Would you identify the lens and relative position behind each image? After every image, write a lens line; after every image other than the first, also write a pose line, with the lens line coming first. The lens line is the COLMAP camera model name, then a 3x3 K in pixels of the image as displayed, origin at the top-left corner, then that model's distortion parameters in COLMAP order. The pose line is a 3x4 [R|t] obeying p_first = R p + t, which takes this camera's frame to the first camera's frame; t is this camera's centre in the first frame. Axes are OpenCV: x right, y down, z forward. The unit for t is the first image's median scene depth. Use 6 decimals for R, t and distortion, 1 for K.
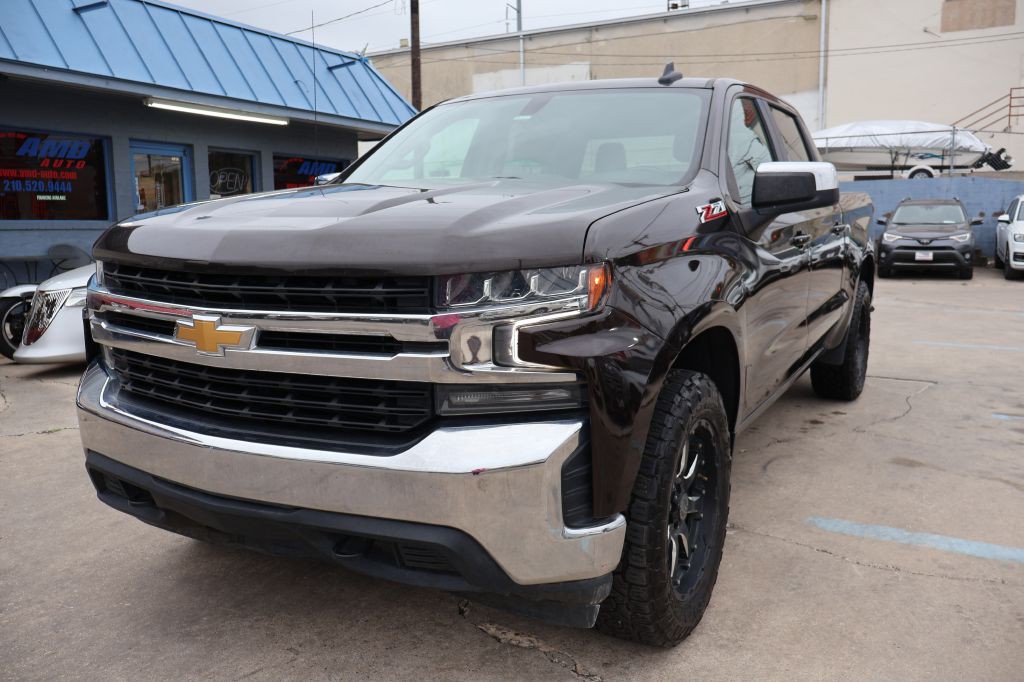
lens RADIAL K [[883.4, 0, 514.3], [0, 883.4, 336.6], [0, 0, 1]] dist [-0.003840, -0.002576]
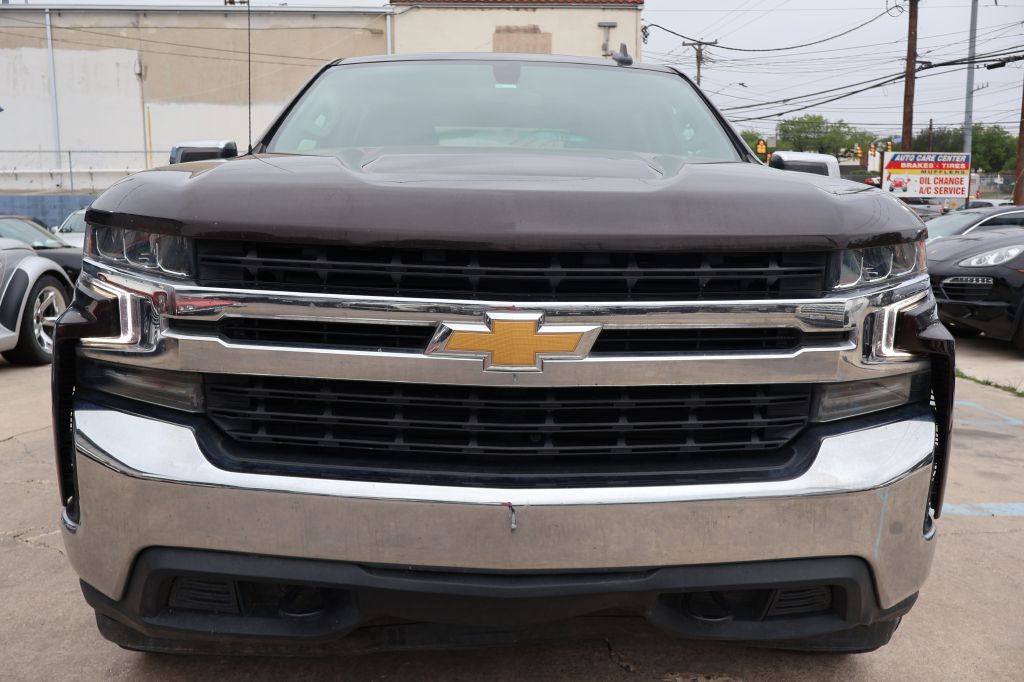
lens RADIAL K [[895.4, 0, 512.0], [0, 895.4, 341.0], [0, 0, 1]] dist [0.009645, -0.006800]
pose [[0.854957, -0.048048, 0.516468, -0.523195], [0.054792, 0.998495, 0.002189, -0.002497], [-0.515796, 0.026427, 0.856304, 0.299750]]
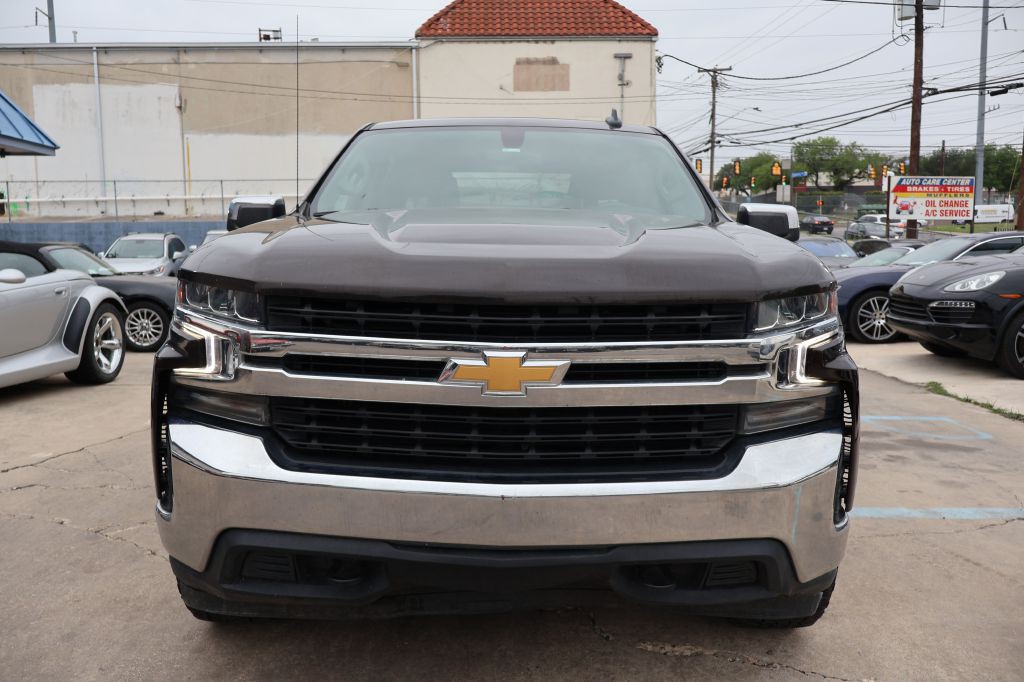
lens RADIAL K [[883.4, 0, 514.3], [0, 883.4, 336.6], [0, 0, 1]] dist [-0.003840, -0.002576]
pose [[0.866907, -0.037236, 0.497077, -0.584045], [0.055831, 0.998184, -0.022597, -0.013085], [-0.495333, 0.047342, 0.867412, 0.149960]]
